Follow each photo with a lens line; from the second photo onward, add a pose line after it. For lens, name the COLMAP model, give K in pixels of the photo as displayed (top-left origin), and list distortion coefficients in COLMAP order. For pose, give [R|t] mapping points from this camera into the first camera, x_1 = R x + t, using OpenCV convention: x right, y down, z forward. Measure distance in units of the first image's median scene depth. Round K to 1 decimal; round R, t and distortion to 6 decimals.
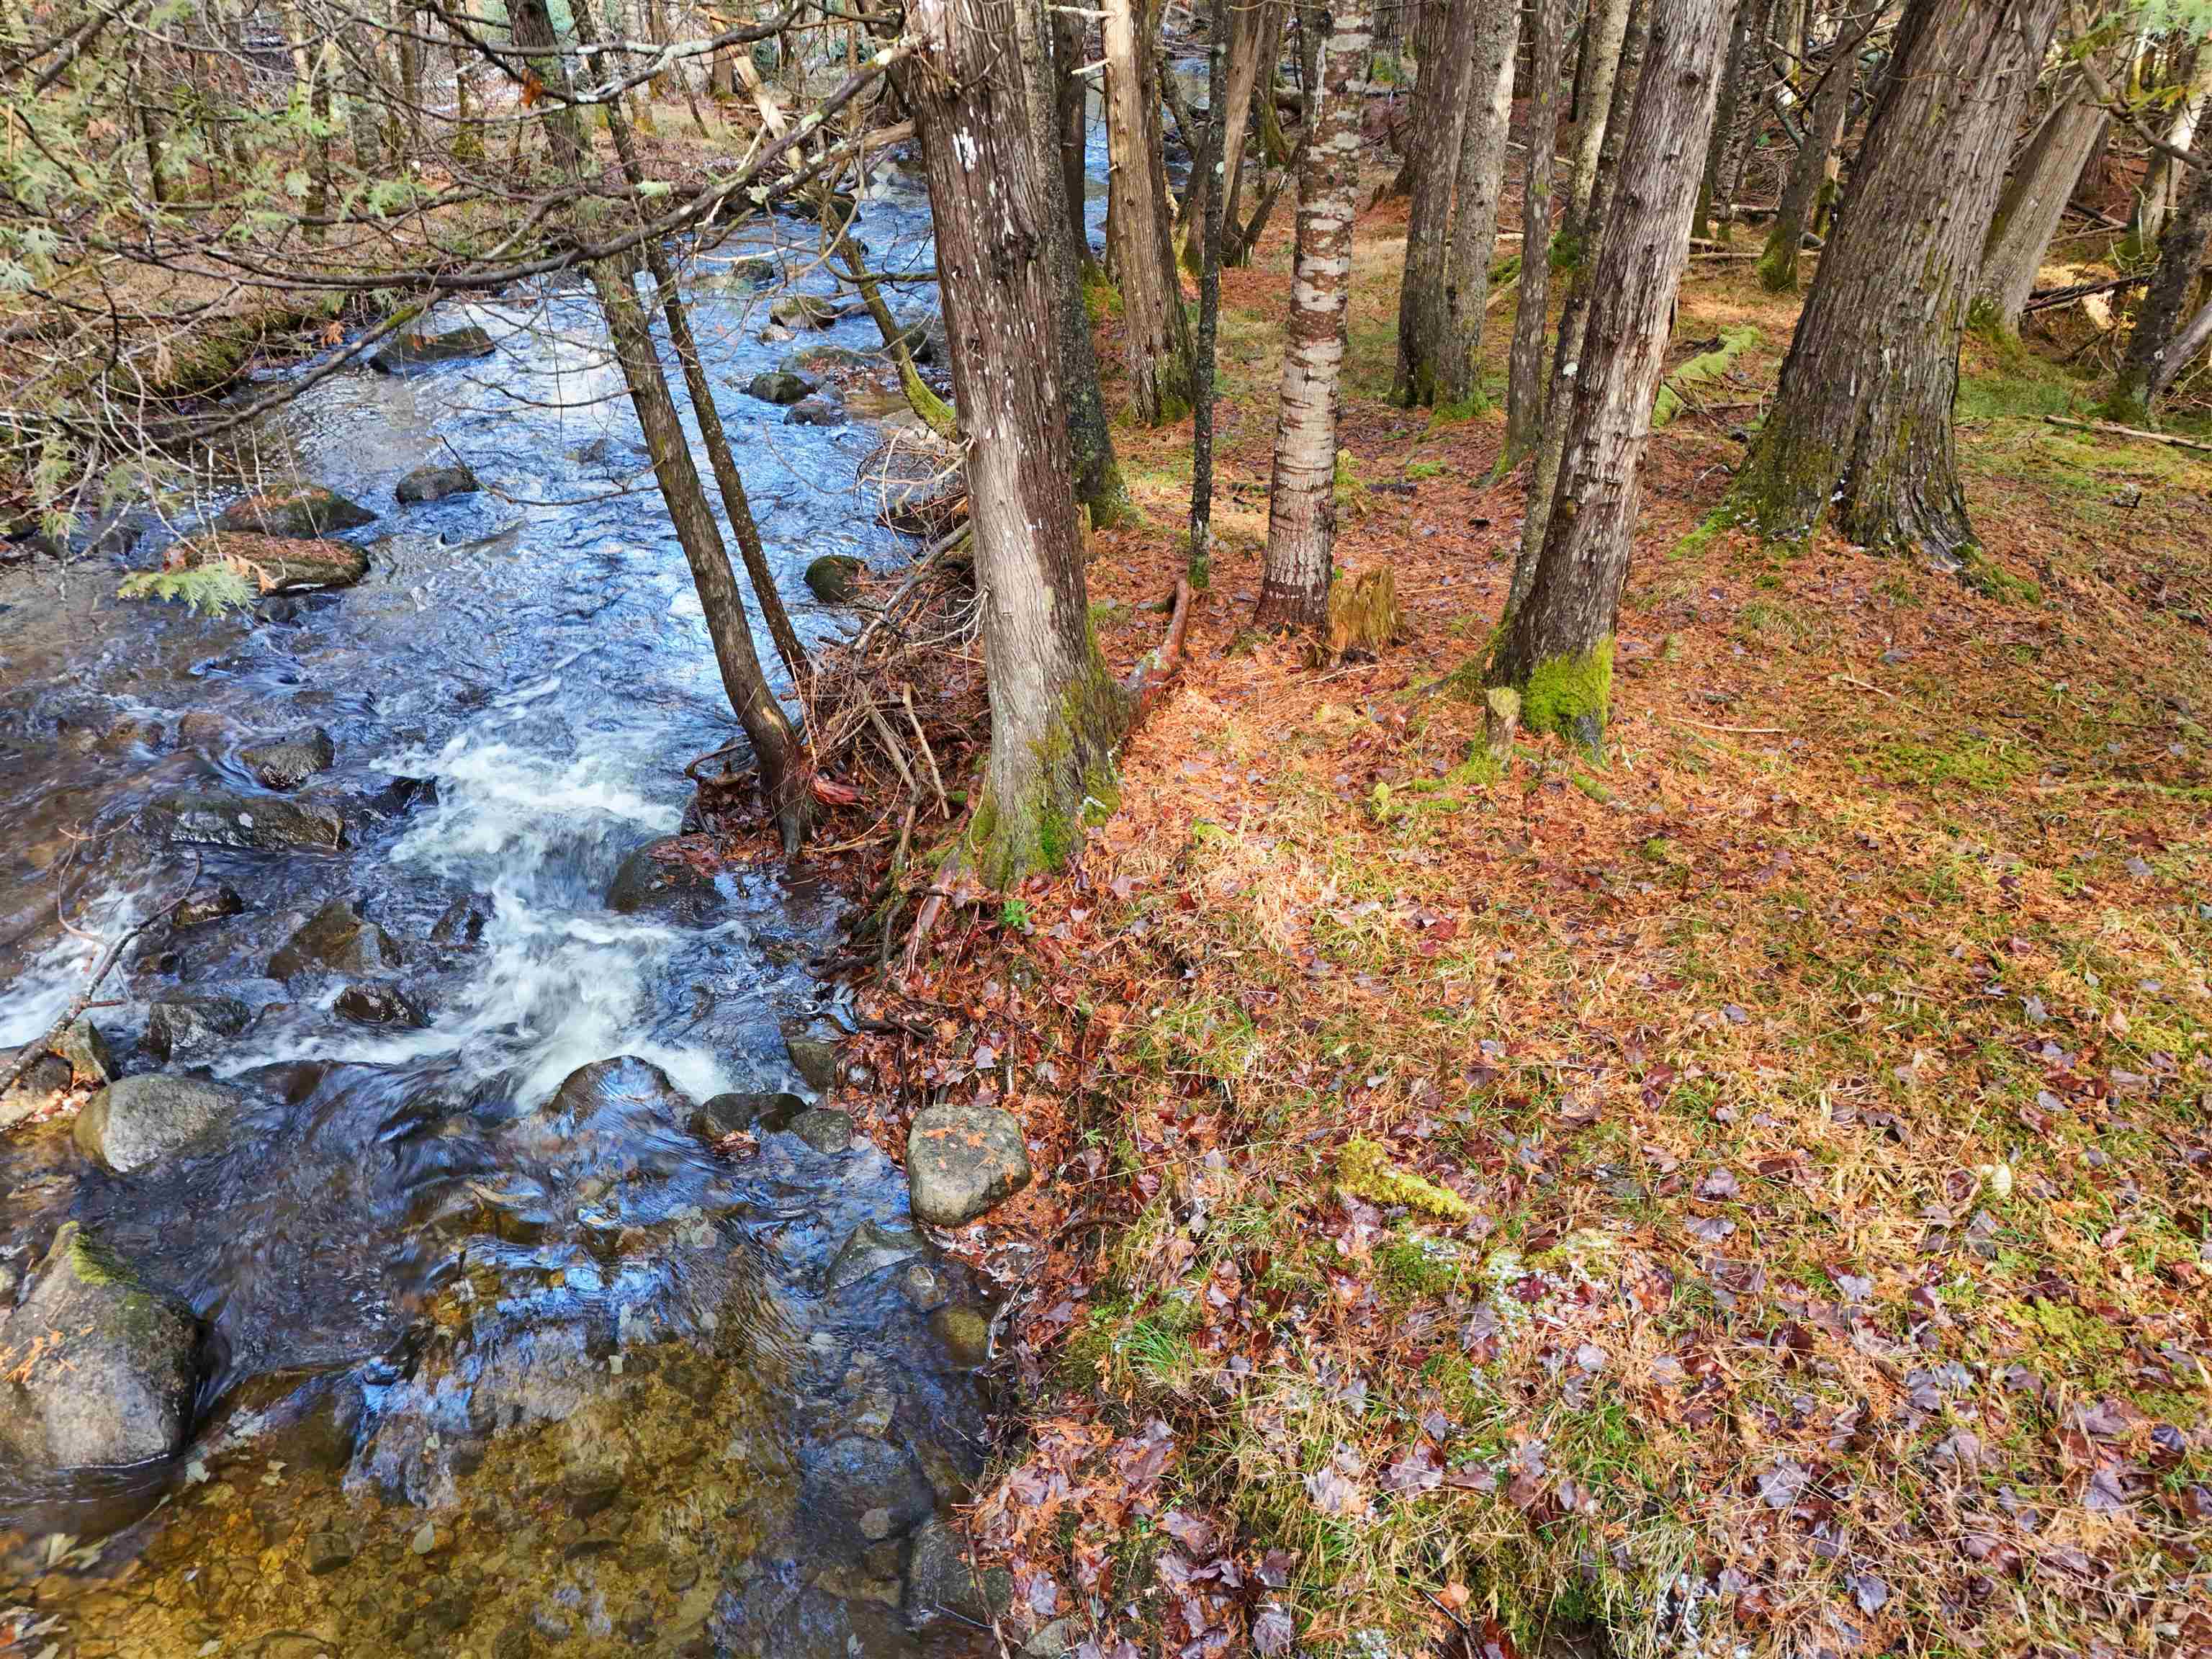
lens RADIAL K [[1589.9, 0, 1104.4], [0, 1589.9, 831.8], [0, 0, 1]] dist [0.045098, -0.015338]
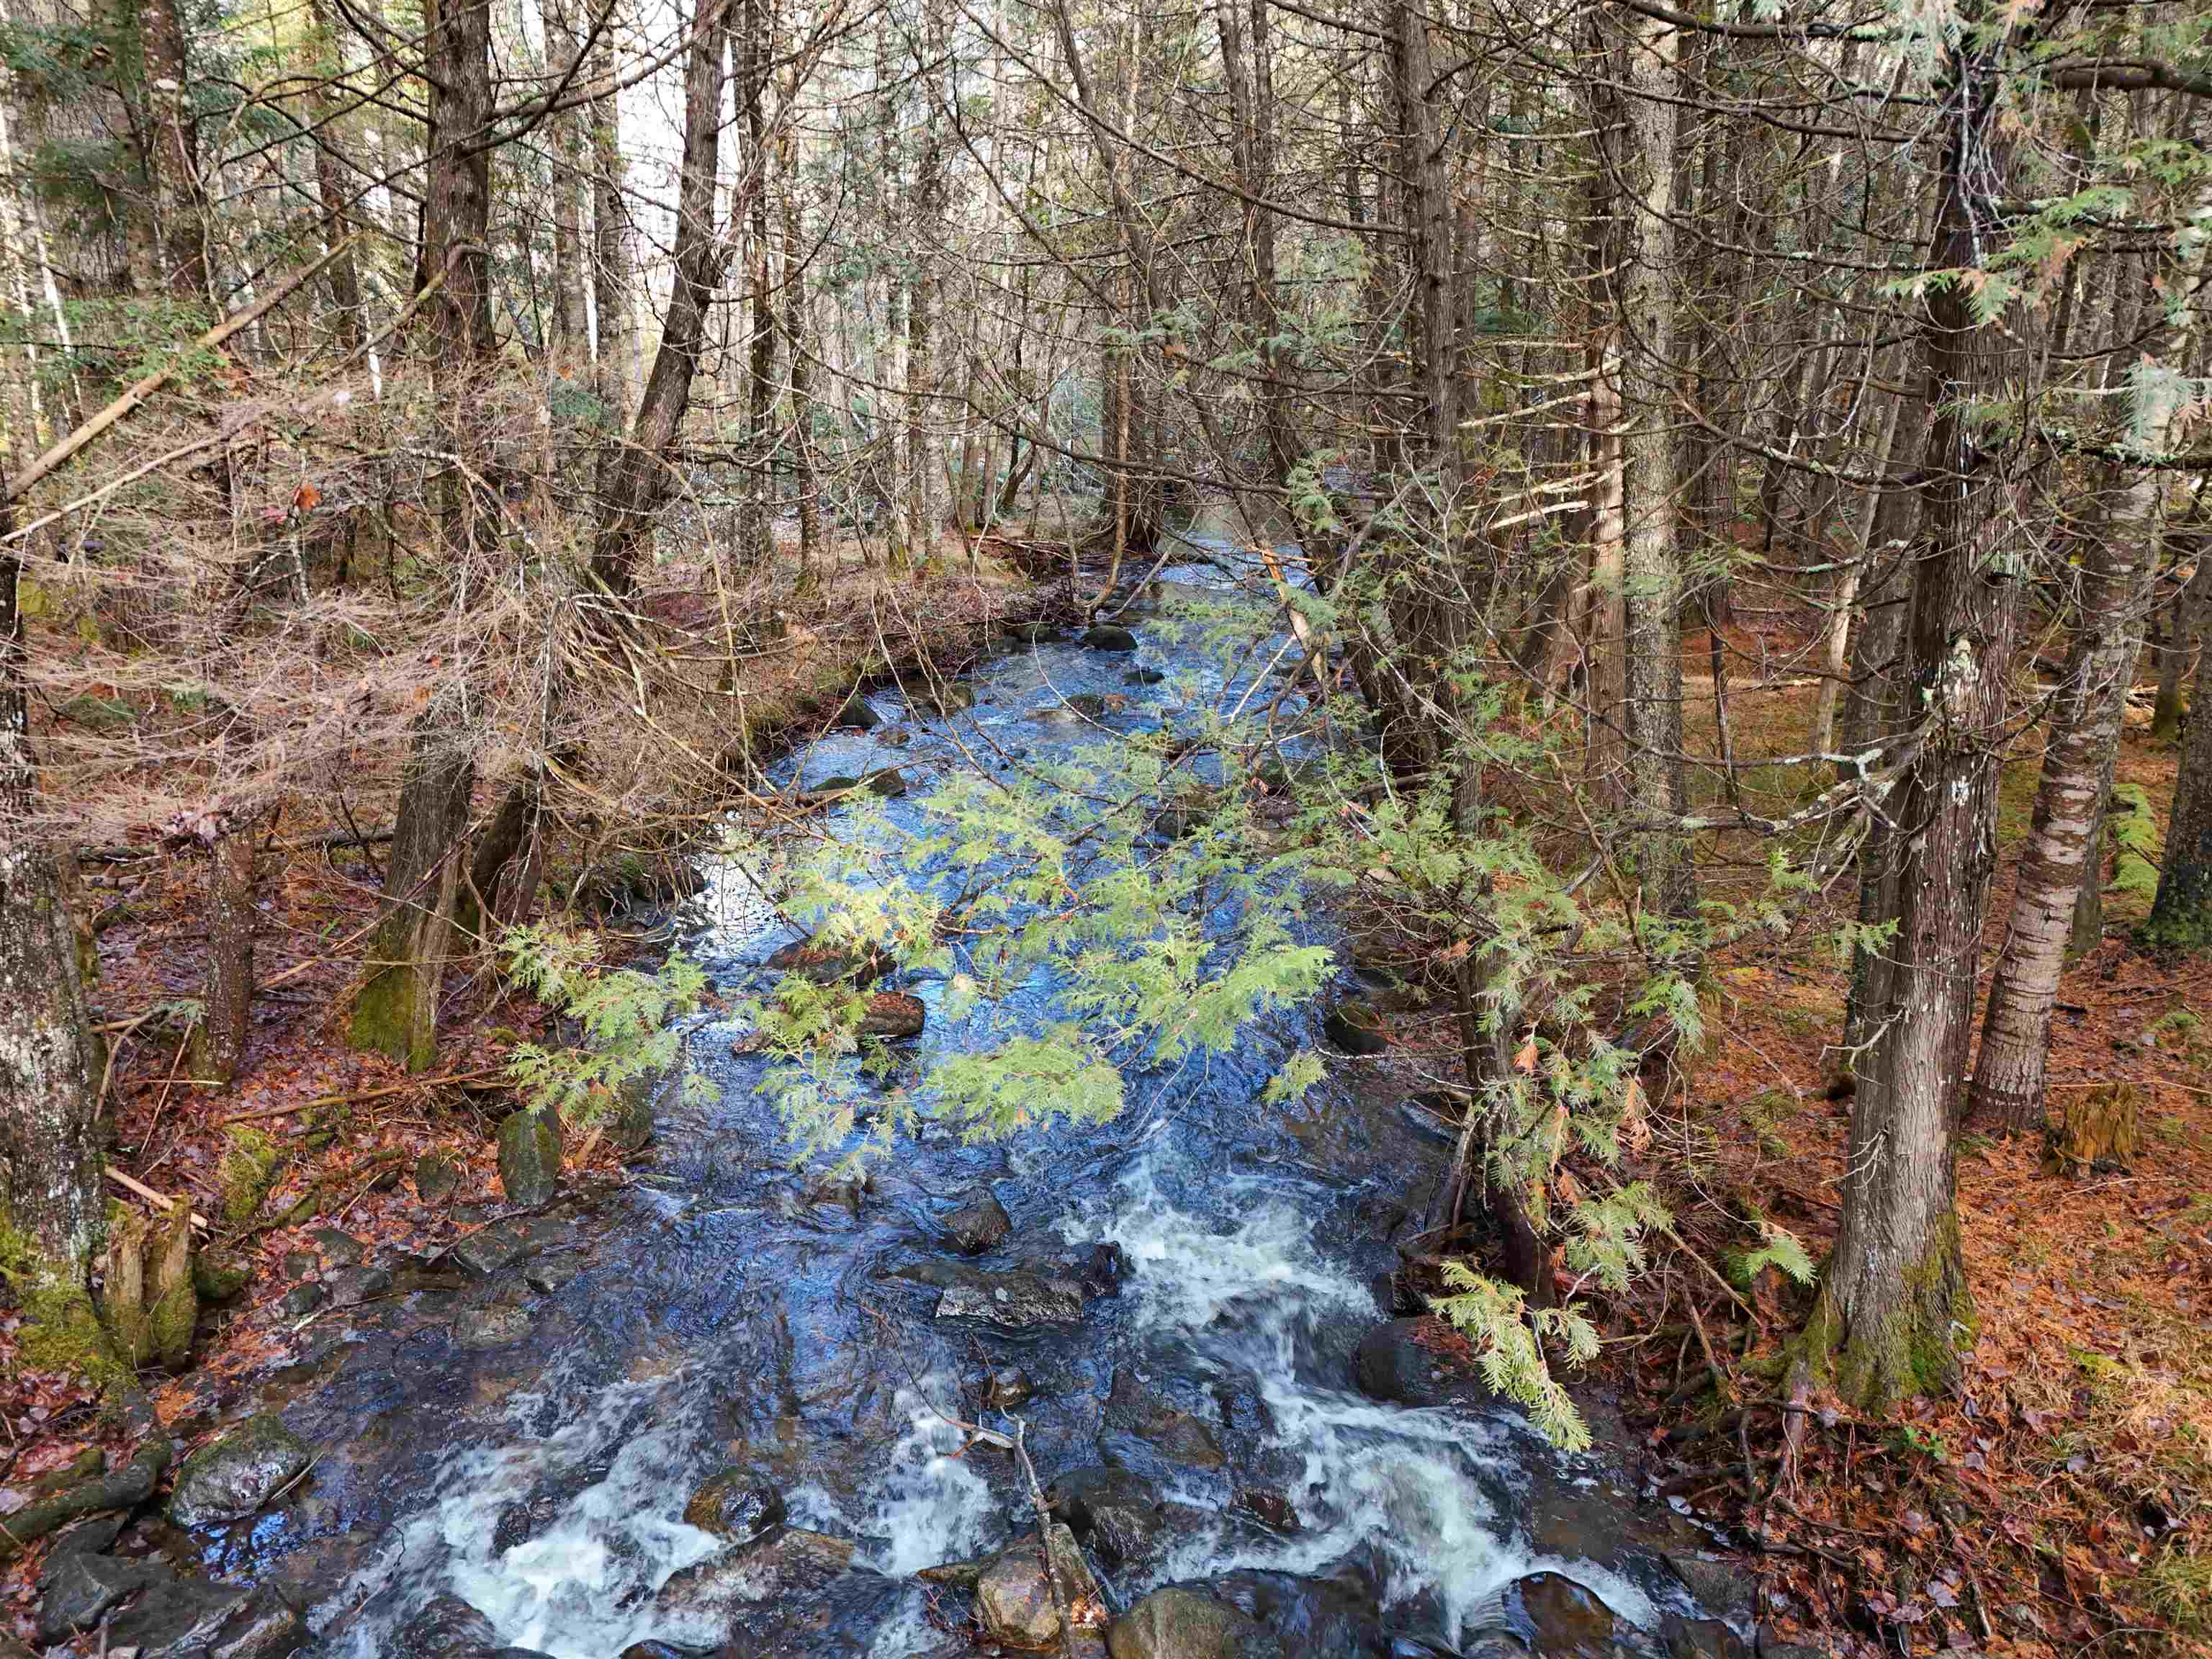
lens RADIAL K [[1589.9, 0, 1106.2], [0, 1589.9, 826.4], [0, 0, 1]] dist [0.045098, -0.015338]
pose [[0.999473, 0.002111, -0.032390, -0.528667], [-0.009017, 0.976666, -0.214572, -0.105304], [0.031181, 0.214751, 0.976171, -0.144560]]
